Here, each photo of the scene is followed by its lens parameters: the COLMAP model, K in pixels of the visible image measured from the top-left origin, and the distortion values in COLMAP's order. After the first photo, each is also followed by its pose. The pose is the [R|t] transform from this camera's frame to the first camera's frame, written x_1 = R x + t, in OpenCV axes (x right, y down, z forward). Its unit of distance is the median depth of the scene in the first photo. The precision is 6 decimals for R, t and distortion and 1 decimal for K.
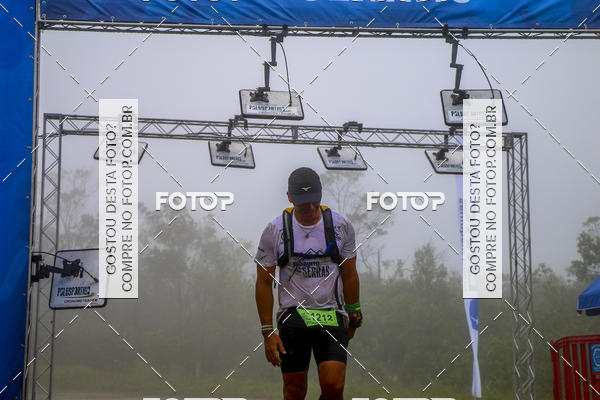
lens RADIAL K [[1144.6, 0, 303.3], [0, 1144.6, 193.3], [0, 0, 1]] dist [0.222829, 0.175185]
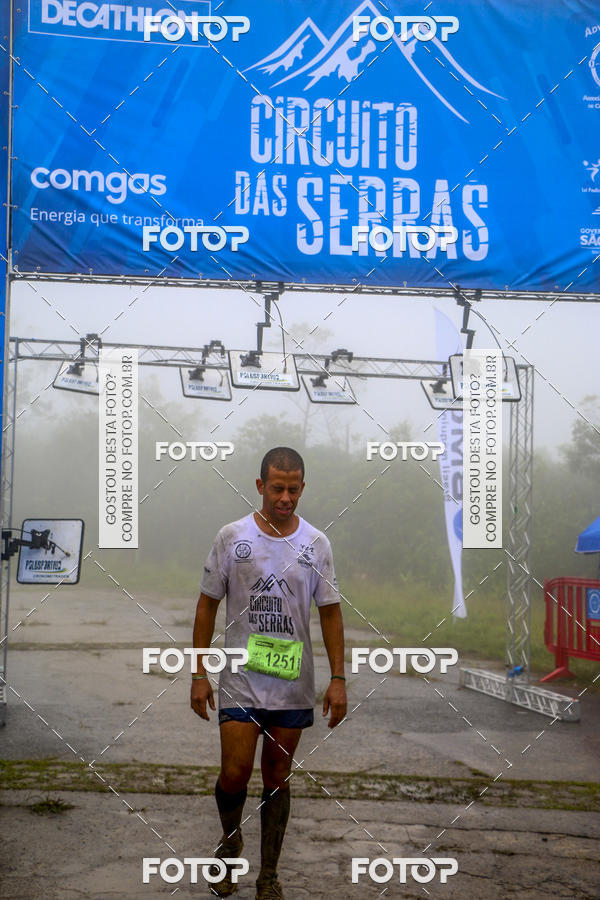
lens RADIAL K [[1328.4, 0, 288.9], [0, 1328.4, 467.5], [0, 0, 1]] dist [0.002197, 0.628068]
pose [[0.999297, 0.025676, 0.027318, -0.033754], [-0.028307, 0.994512, 0.100724, -0.104261], [-0.024582, -0.101427, 0.994539, -0.050253]]
